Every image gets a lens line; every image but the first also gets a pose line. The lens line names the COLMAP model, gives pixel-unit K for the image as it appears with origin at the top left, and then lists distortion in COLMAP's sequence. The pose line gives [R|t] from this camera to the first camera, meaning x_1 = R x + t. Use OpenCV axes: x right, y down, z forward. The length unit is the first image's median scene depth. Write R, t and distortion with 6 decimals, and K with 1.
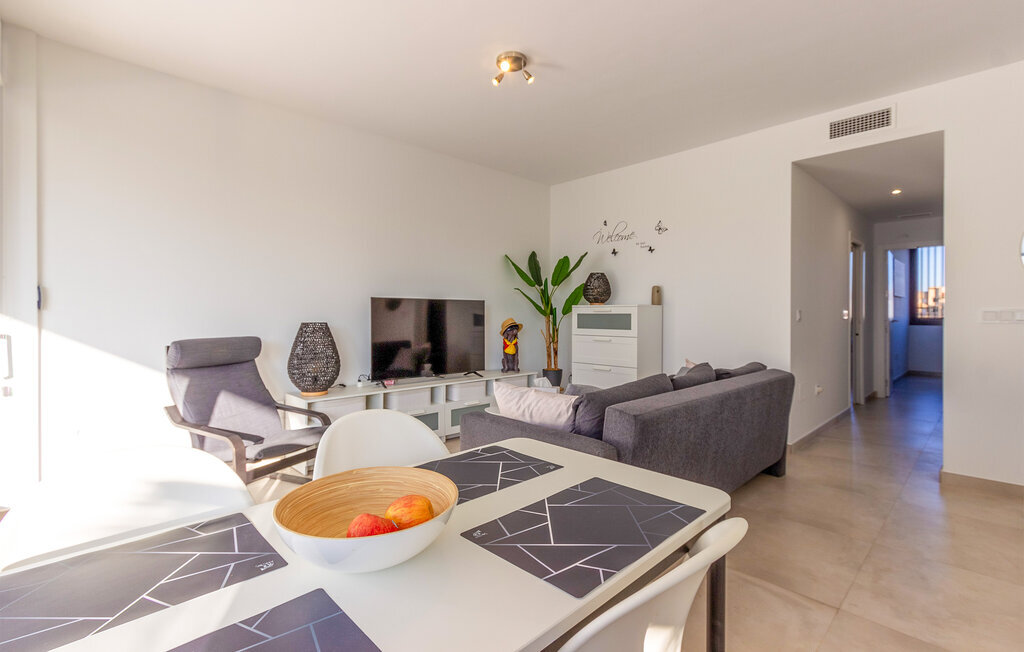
lens RADIAL K [[468.2, 0, 510.9], [0, 468.2, 318.1], [0, 0, 1]] dist [-0.004099, -0.000814]
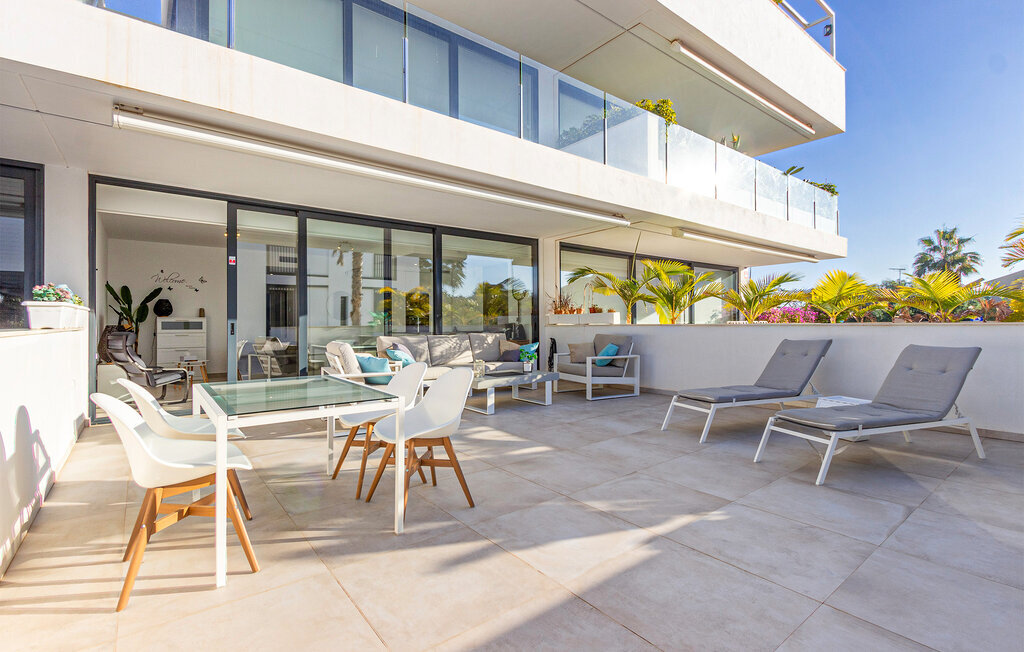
lens RADIAL K [[468.2, 0, 514.0], [0, 468.2, 324.9], [0, 0, 1]] dist [-0.004099, -0.000814]
pose [[0.105738, -0.002540, 0.994391, -1.597976], [0.004308, 0.999989, 0.002097, 0.005603], [-0.994385, 0.004062, 0.105747, -0.591352]]
